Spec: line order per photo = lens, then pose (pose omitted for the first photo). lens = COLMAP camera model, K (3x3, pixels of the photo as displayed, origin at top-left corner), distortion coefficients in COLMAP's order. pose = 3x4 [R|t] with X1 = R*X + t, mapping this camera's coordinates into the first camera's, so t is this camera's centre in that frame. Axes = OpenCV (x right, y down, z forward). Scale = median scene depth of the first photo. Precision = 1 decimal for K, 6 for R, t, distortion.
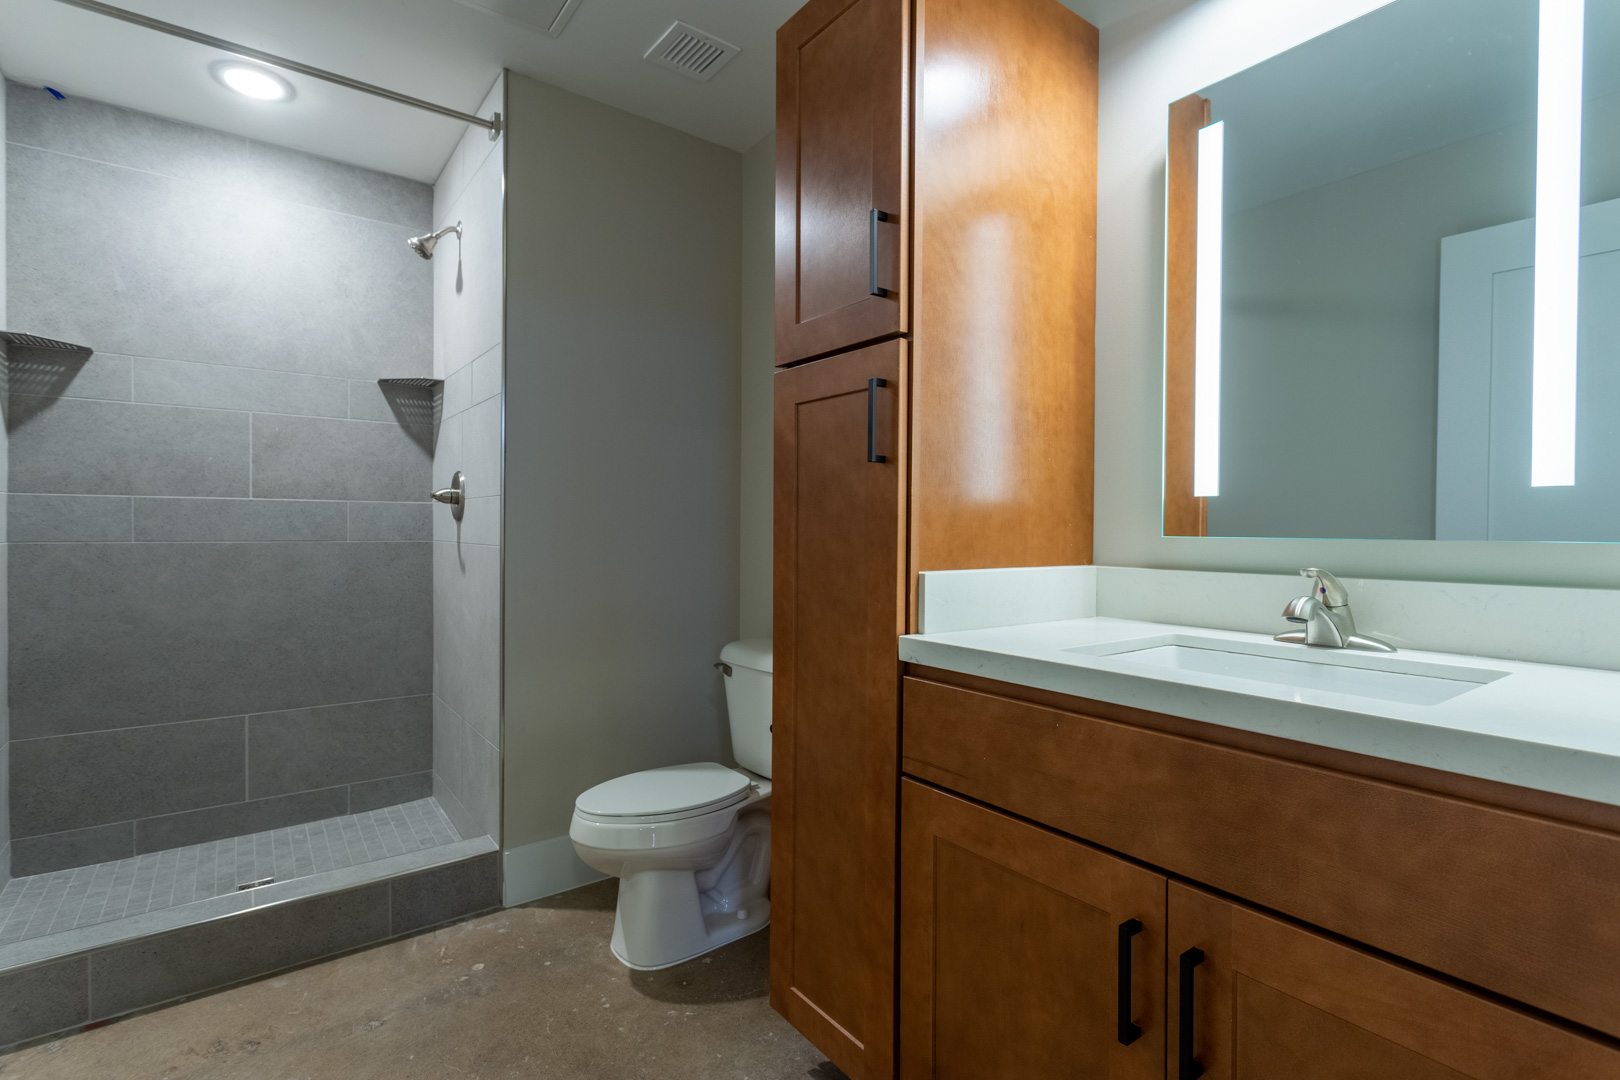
lens RADIAL K [[770.8, 0, 810.8], [0, 770.8, 535.4], [0, 0, 1]] dist [0.000532, 0.000584]
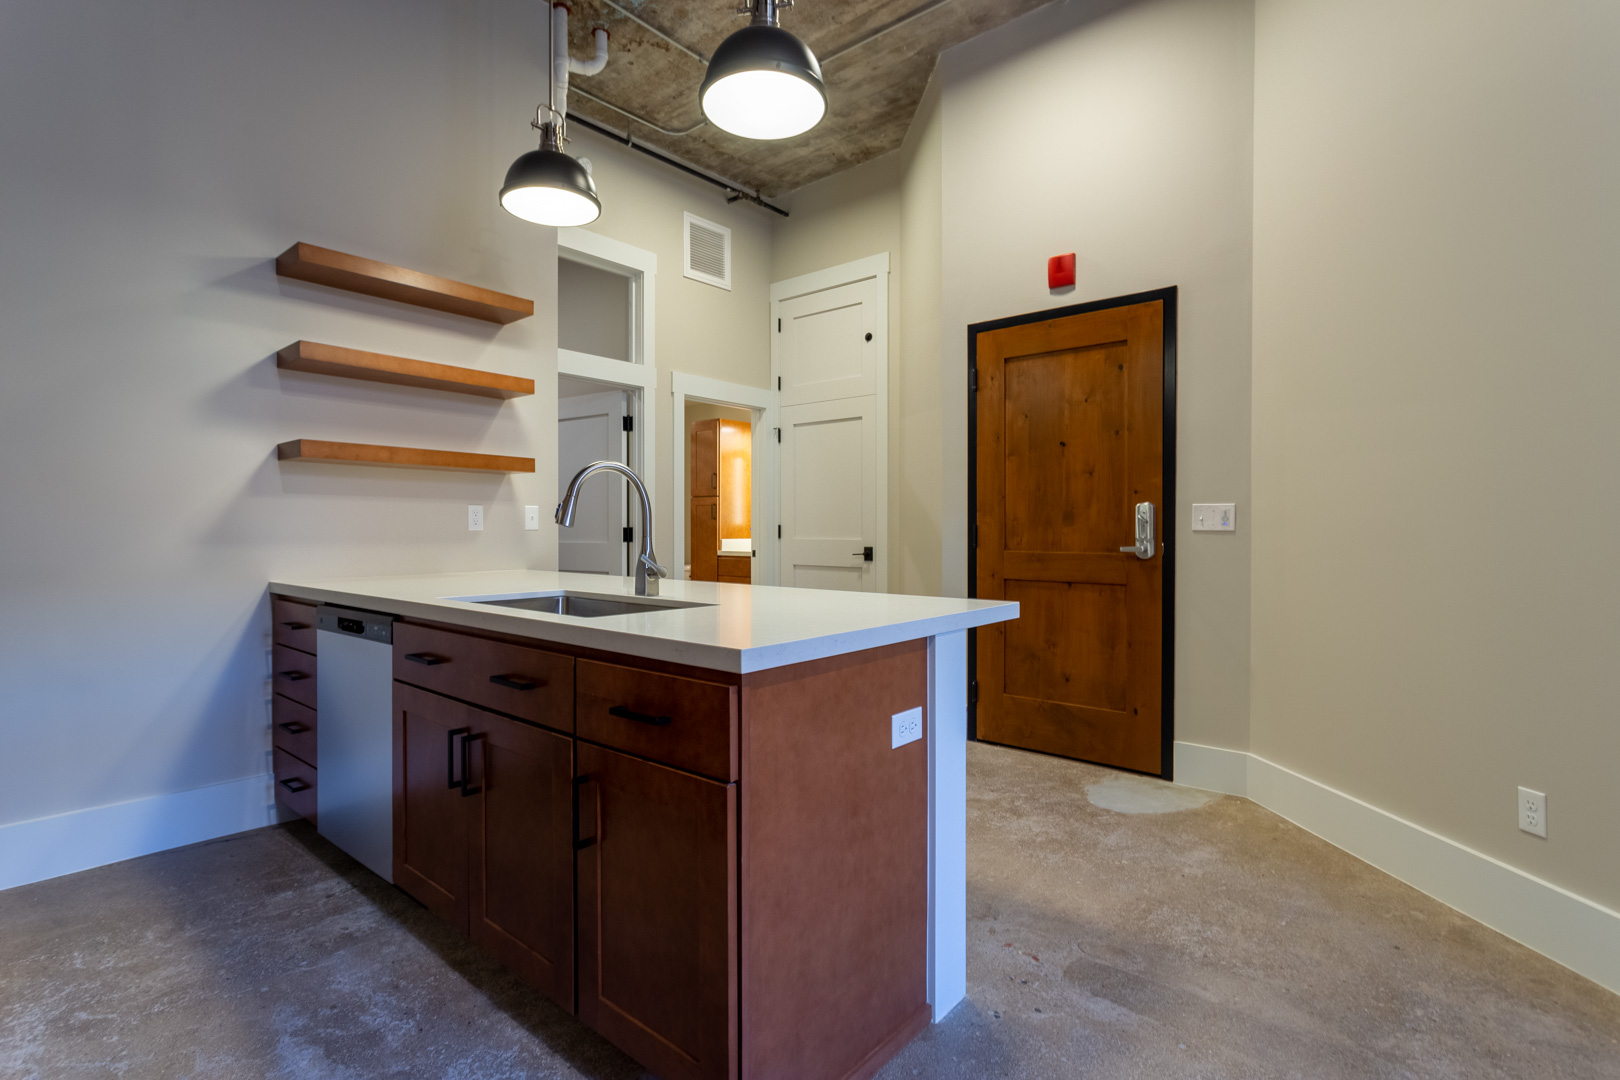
lens RADIAL K [[770.8, 0, 805.9], [0, 770.8, 531.0], [0, 0, 1]] dist [0.000532, 0.000584]
pose [[0.974211, -0.008528, 0.225476, -0.492675], [0.010855, 0.999900, -0.009083, 0.043007], [-0.225376, 0.011297, 0.974206, -4.349280]]
